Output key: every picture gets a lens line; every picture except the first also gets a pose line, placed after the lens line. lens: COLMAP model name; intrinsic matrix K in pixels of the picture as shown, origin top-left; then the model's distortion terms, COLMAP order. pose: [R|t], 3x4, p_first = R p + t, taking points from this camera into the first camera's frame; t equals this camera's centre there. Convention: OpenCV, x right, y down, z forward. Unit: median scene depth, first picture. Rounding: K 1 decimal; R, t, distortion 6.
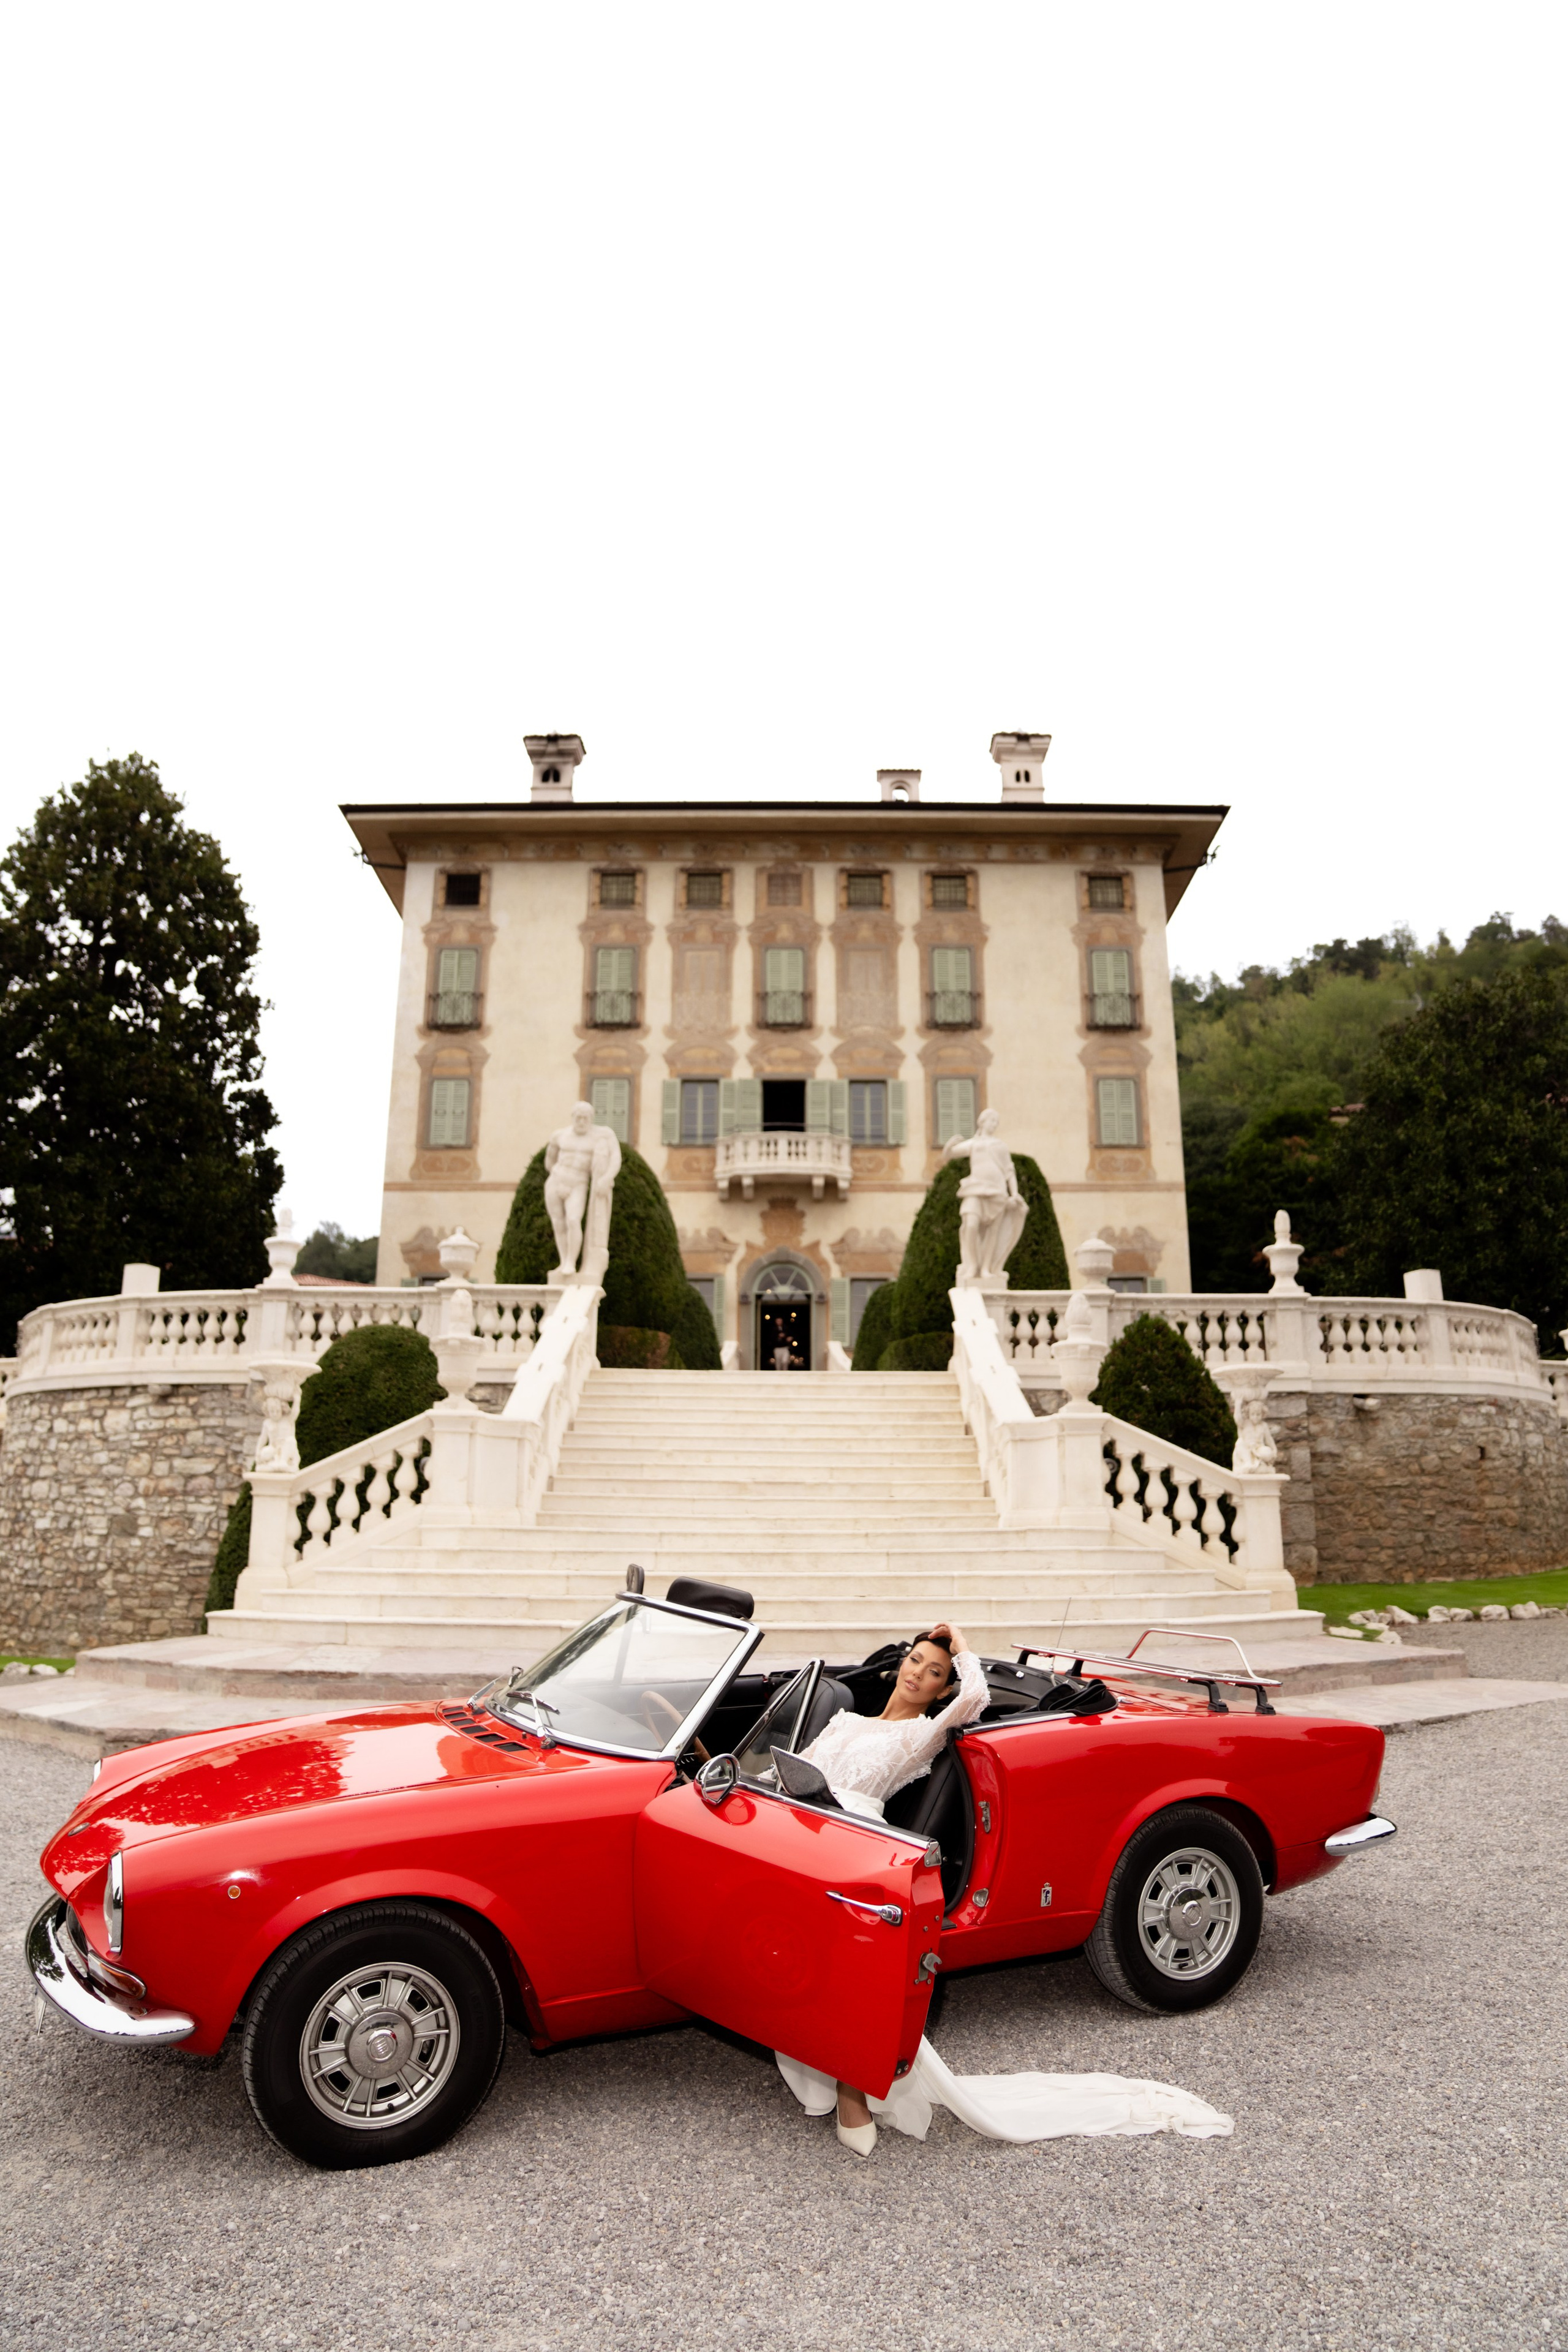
lens RADIAL K [[1635.4, 0, 792.7], [0, 1635.4, 1158.9], [0, 0, 1]] dist [-0.142873, 0.114409]
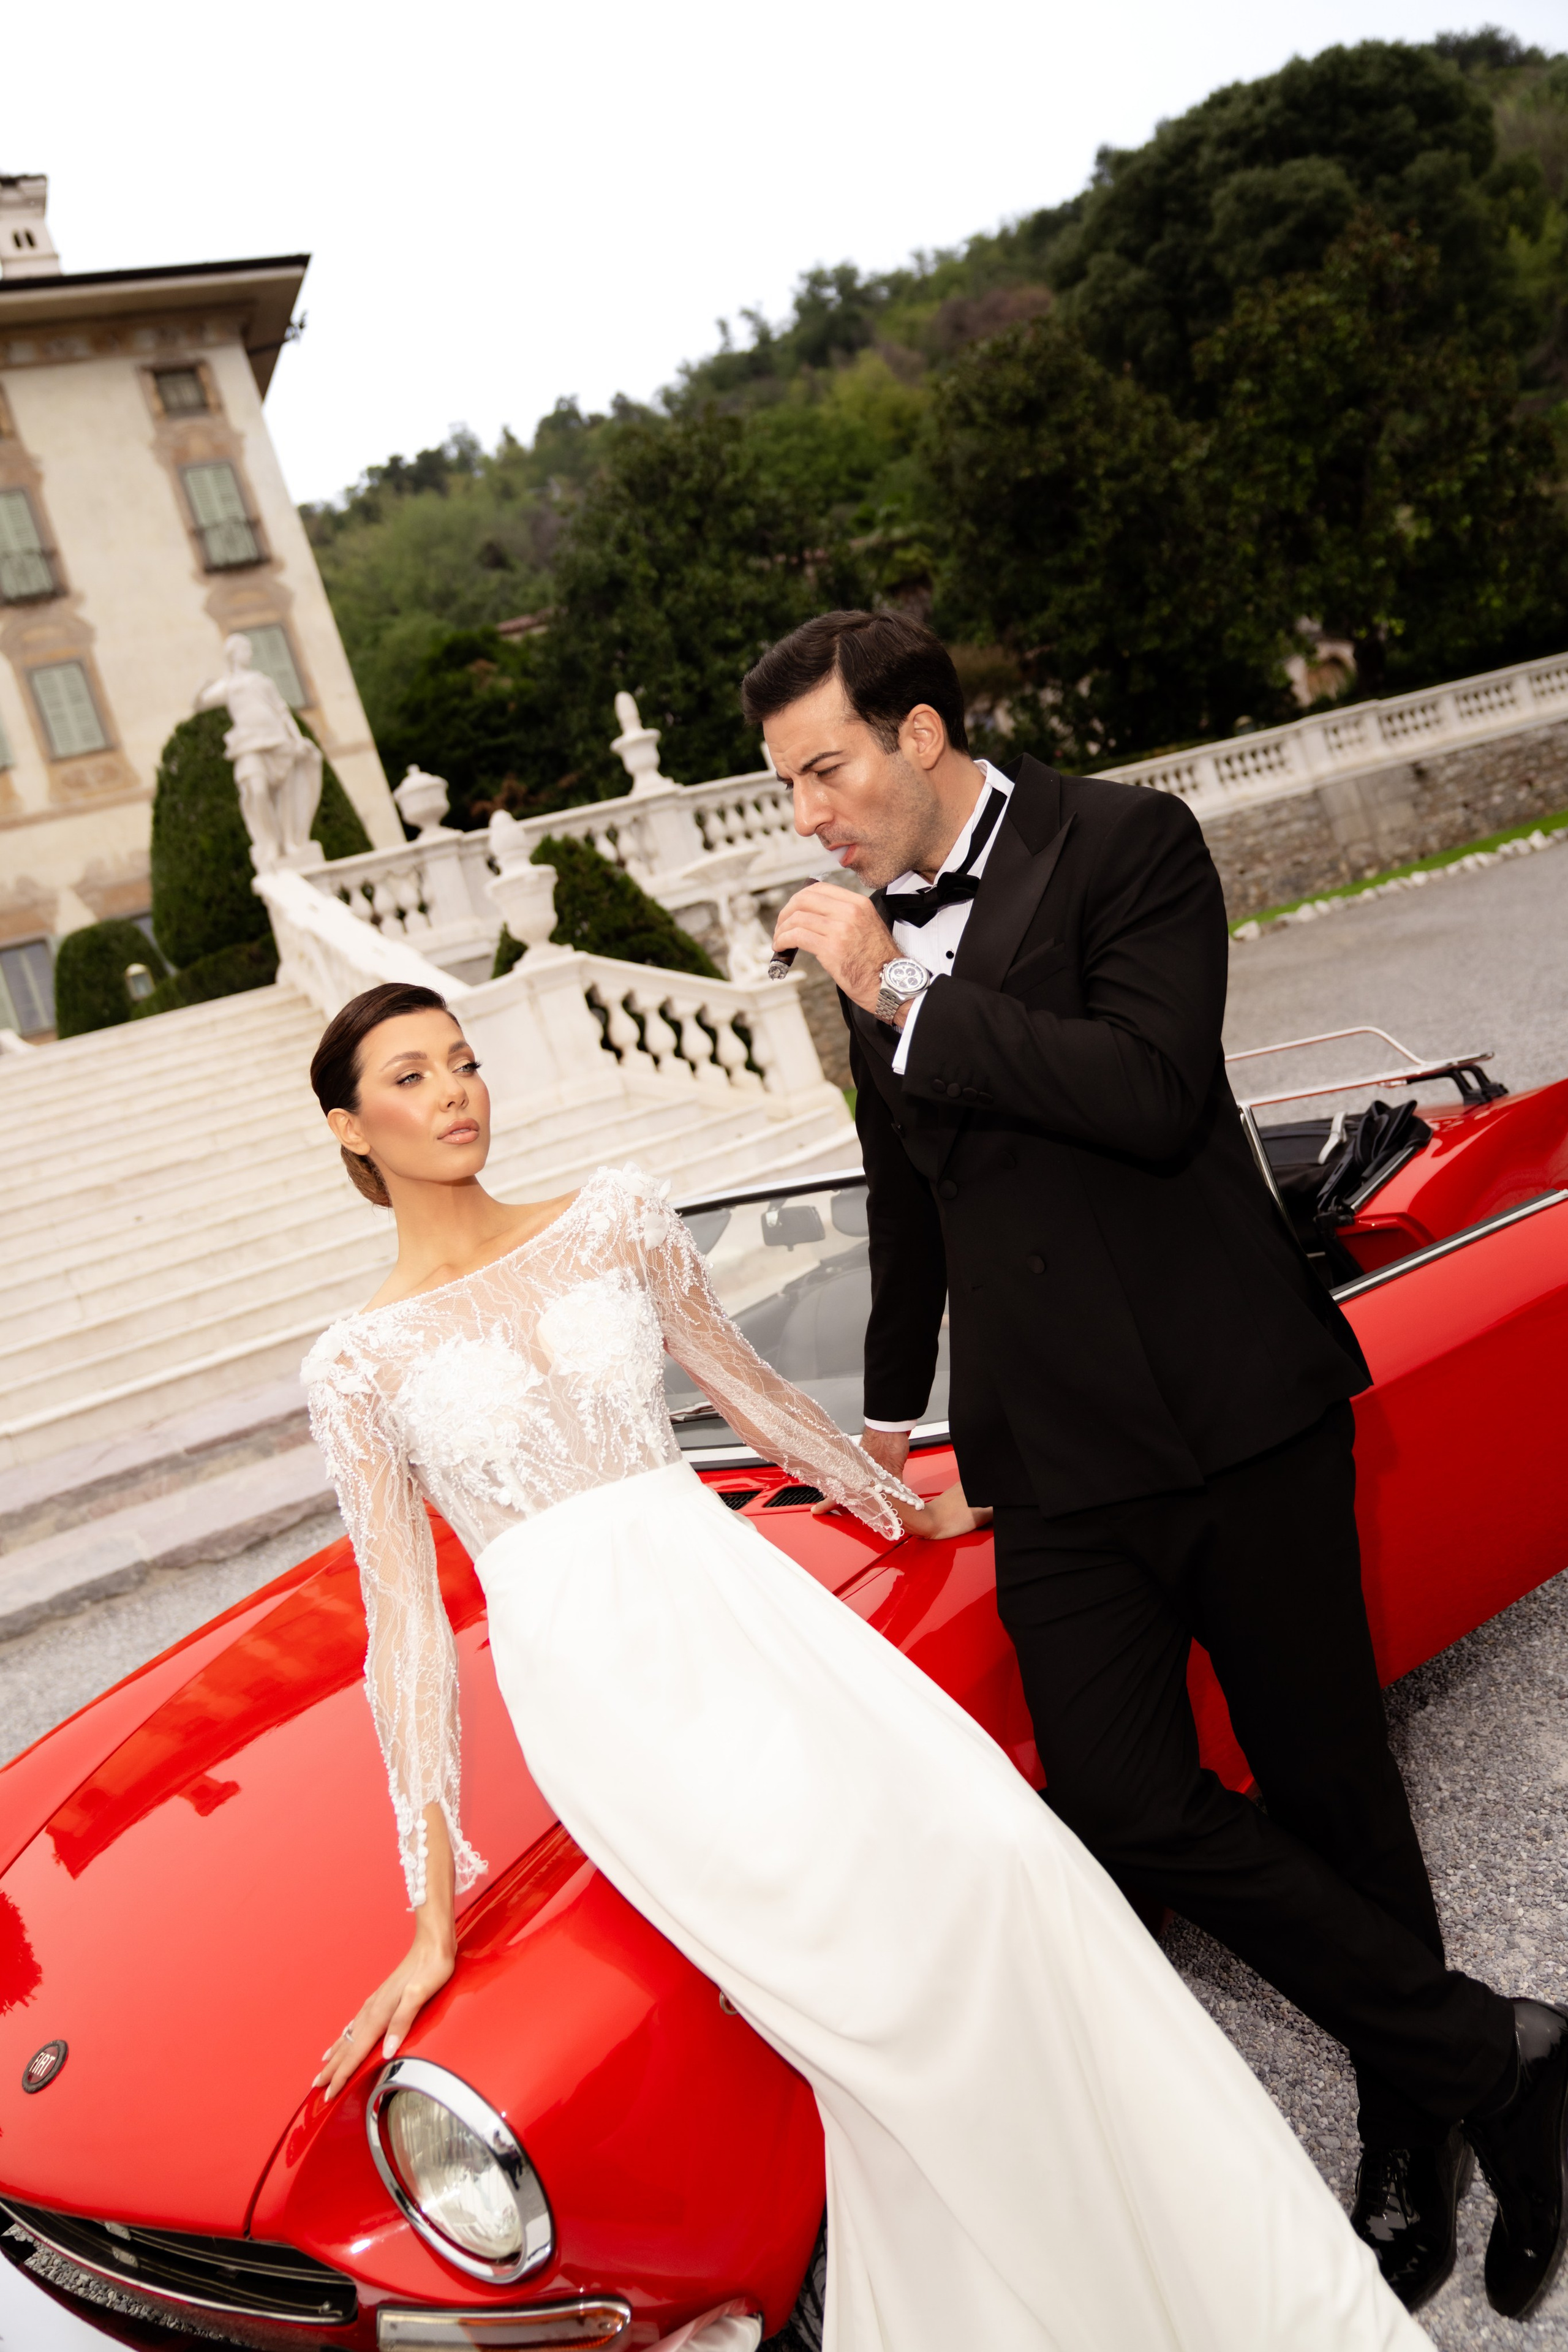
lens RADIAL K [[1862.5, 0, 787.4], [0, 1862.5, 1166.2], [0, 0, 1]] dist [-0.100848, 0.135925]
pose [[0.859506, -0.294242, 0.417936, -0.080081], [0.193288, 0.944070, 0.267153, 0.021613], [-0.473169, -0.148837, 0.868308, 0.100838]]
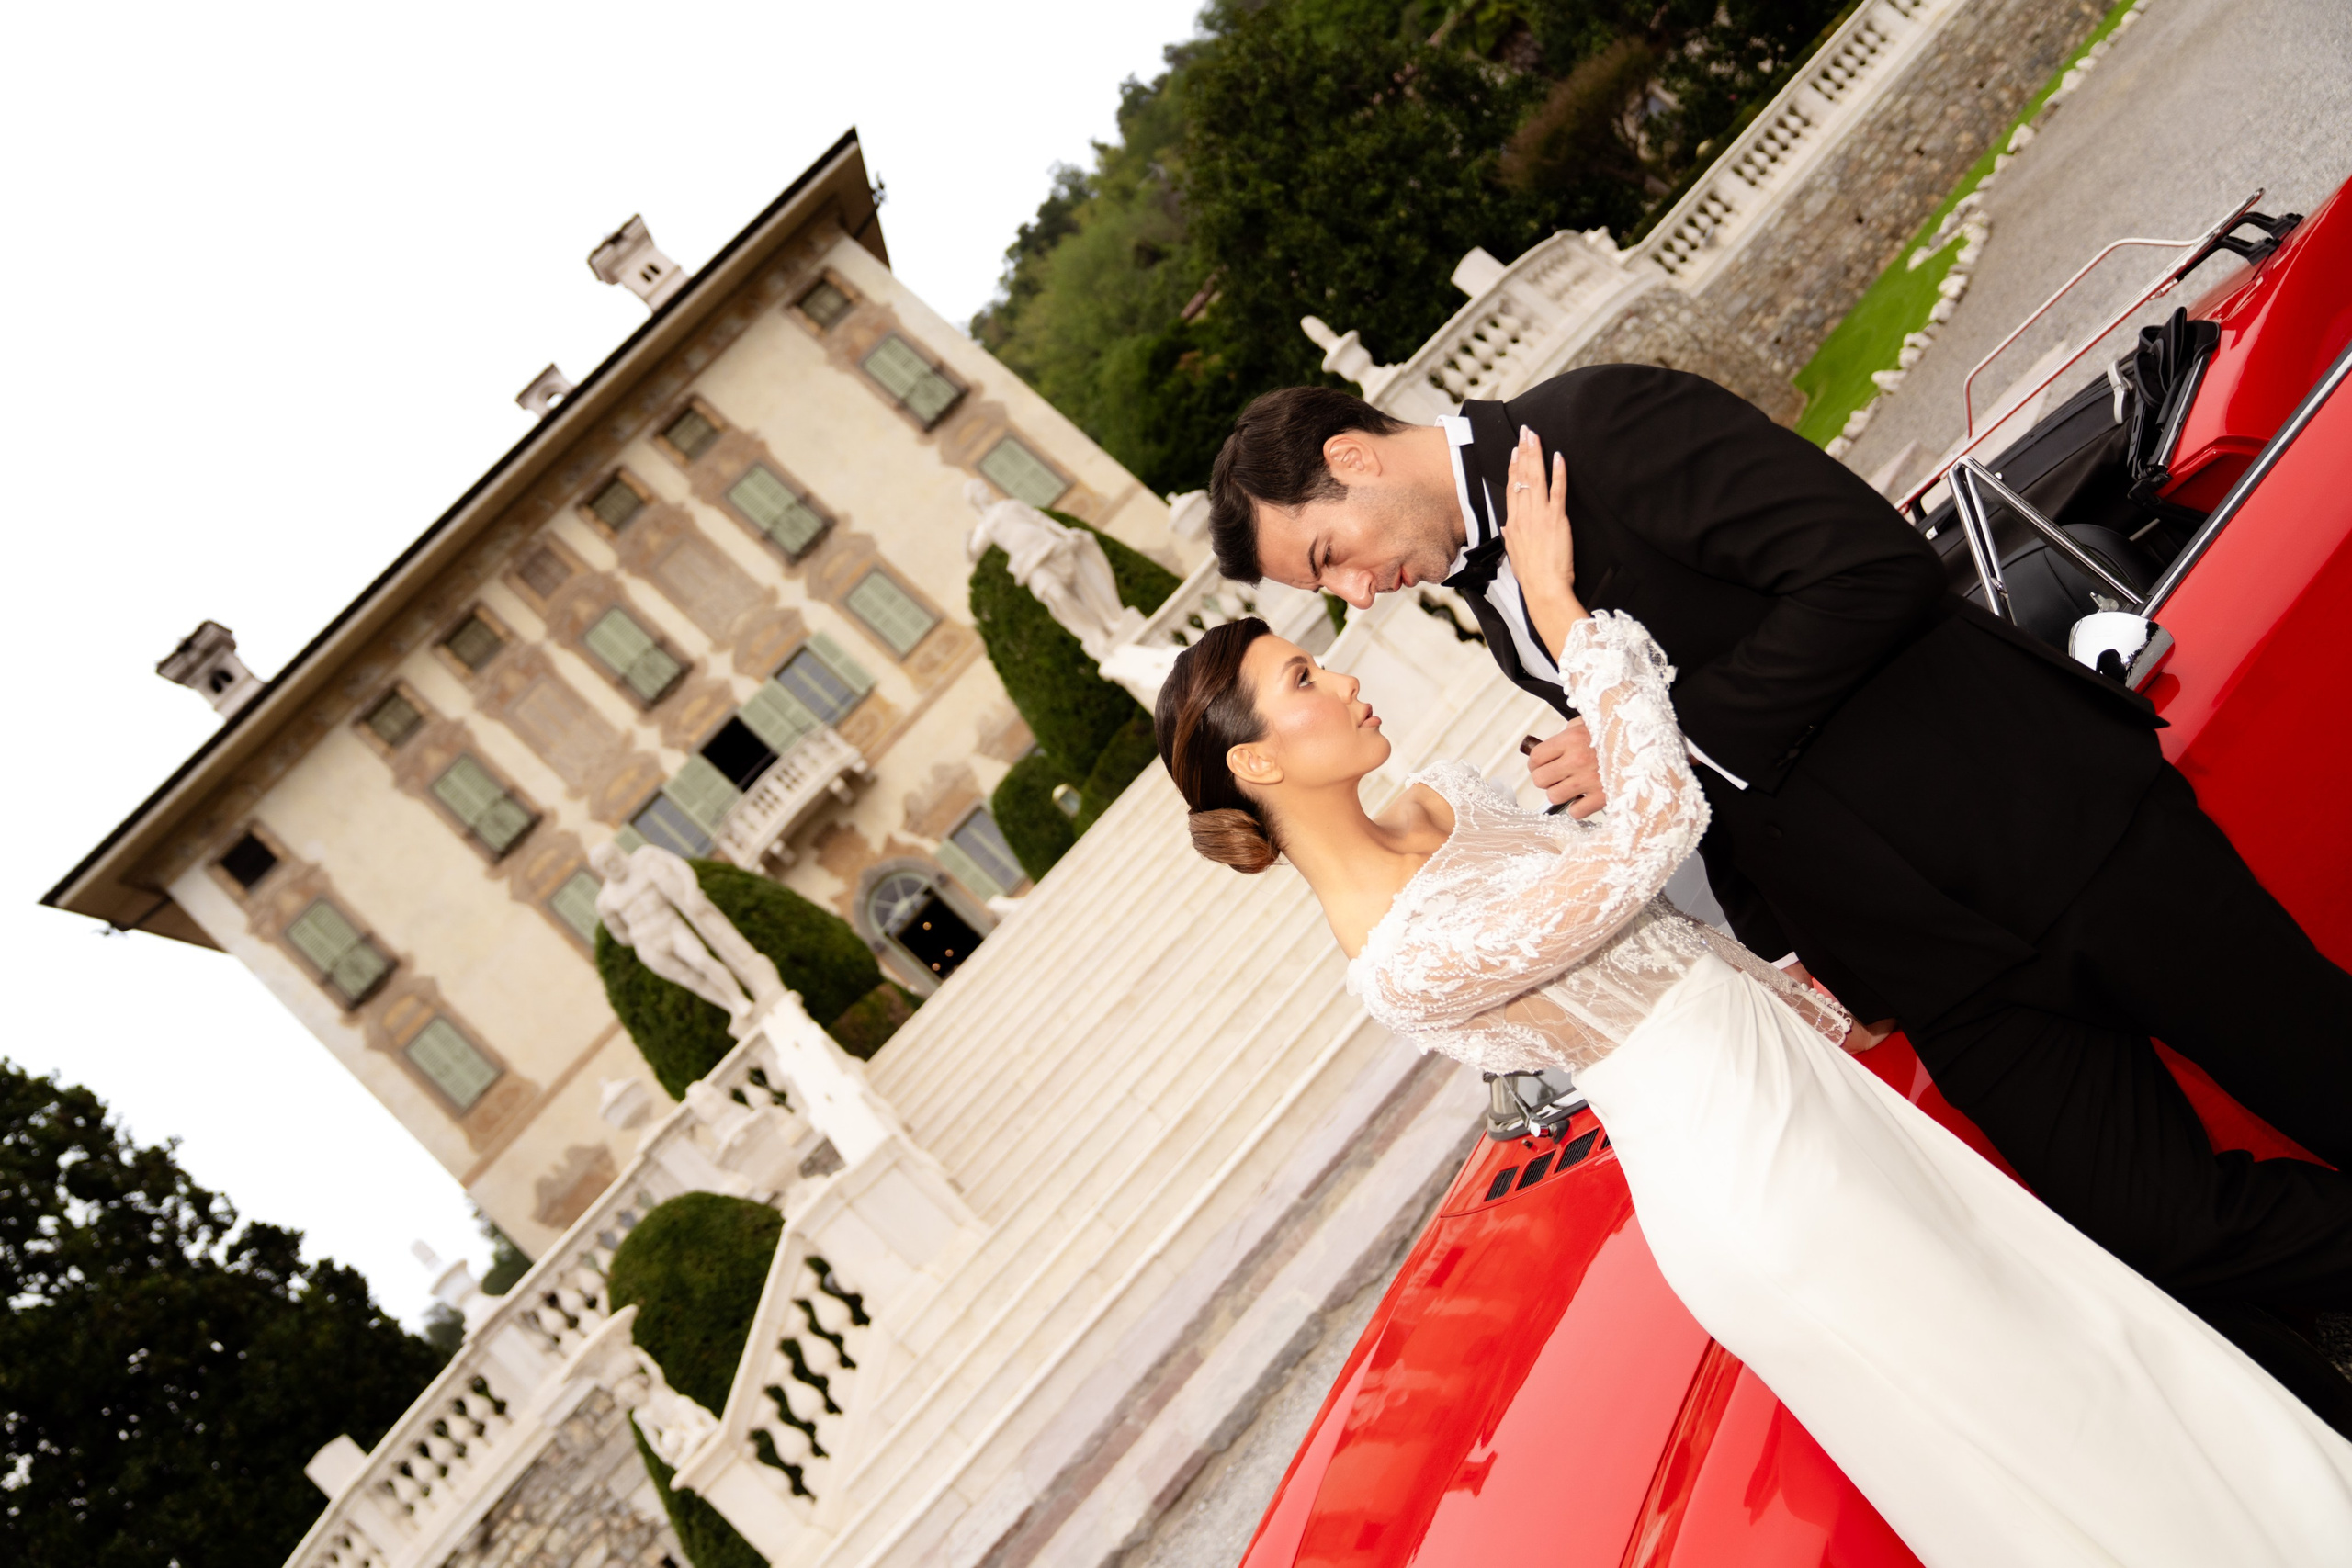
lens RADIAL K [[1862.3, 0, 1165.6], [0, 1862.3, 774.2], [0, 0, 1]] dist [-0.100848, 0.135925]
pose [[0.669803, -0.722394, 0.171784, -0.067514], [0.712149, 0.690471, 0.126860, 0.020159], [-0.210254, 0.037365, 0.976932, 0.093324]]
